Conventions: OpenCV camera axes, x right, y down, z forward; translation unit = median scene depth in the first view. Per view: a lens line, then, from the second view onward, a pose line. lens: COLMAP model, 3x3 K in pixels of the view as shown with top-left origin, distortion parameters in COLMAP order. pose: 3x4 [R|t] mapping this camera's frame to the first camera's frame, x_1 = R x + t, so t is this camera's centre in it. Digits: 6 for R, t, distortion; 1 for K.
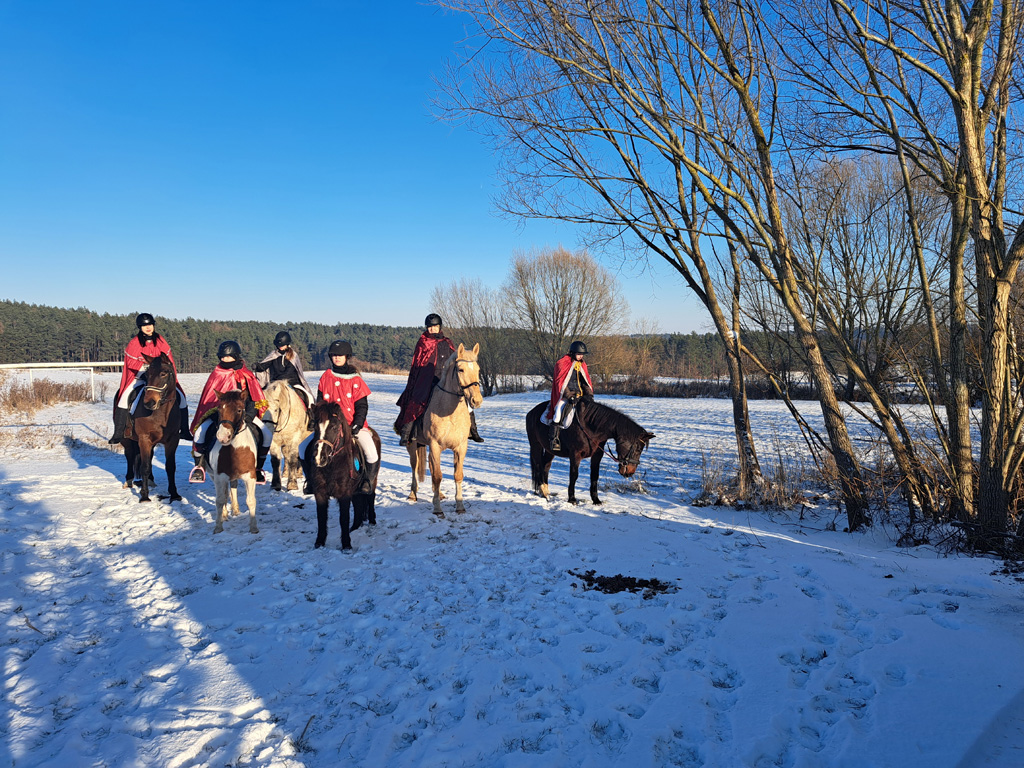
lens RADIAL K [[738.0, 0, 517.5], [0, 738.0, 381.3], [0, 0, 1]] dist [0.094097, -0.099667]
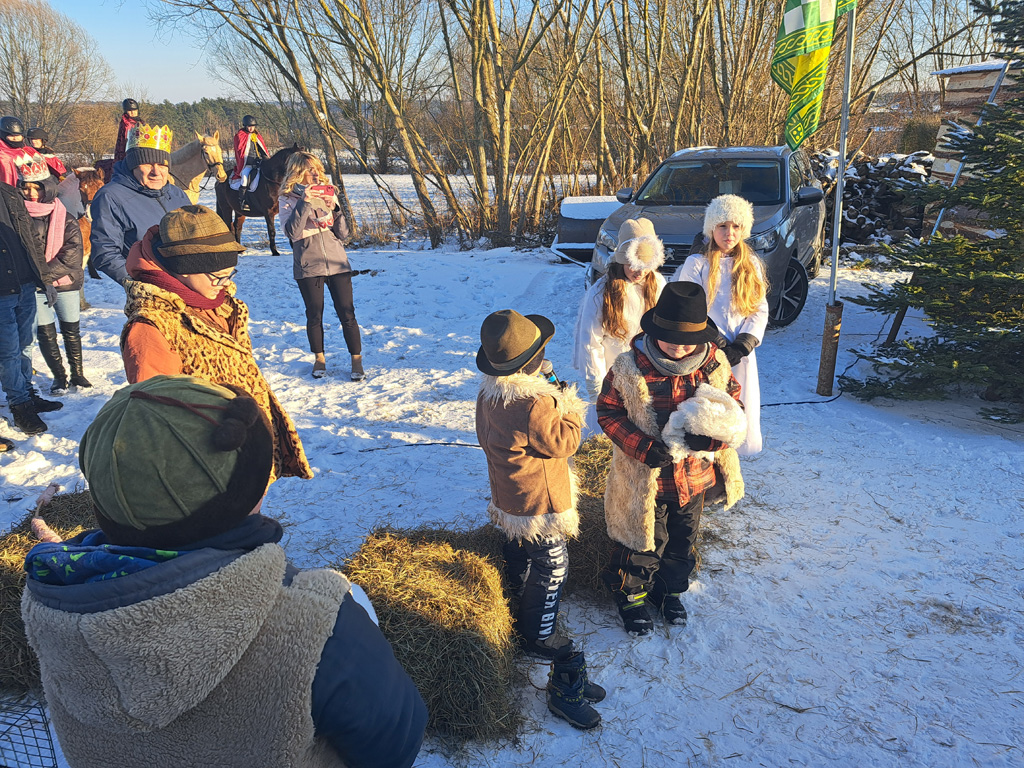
lens RADIAL K [[738.0, 0, 517.5], [0, 738.0, 381.3], [0, 0, 1]] dist [0.094097, -0.099667]
pose [[0.829004, -0.181558, 0.528951, -0.325637], [0.030423, 0.959075, 0.281513, 0.025832], [-0.558415, -0.217283, 0.800600, -0.474251]]
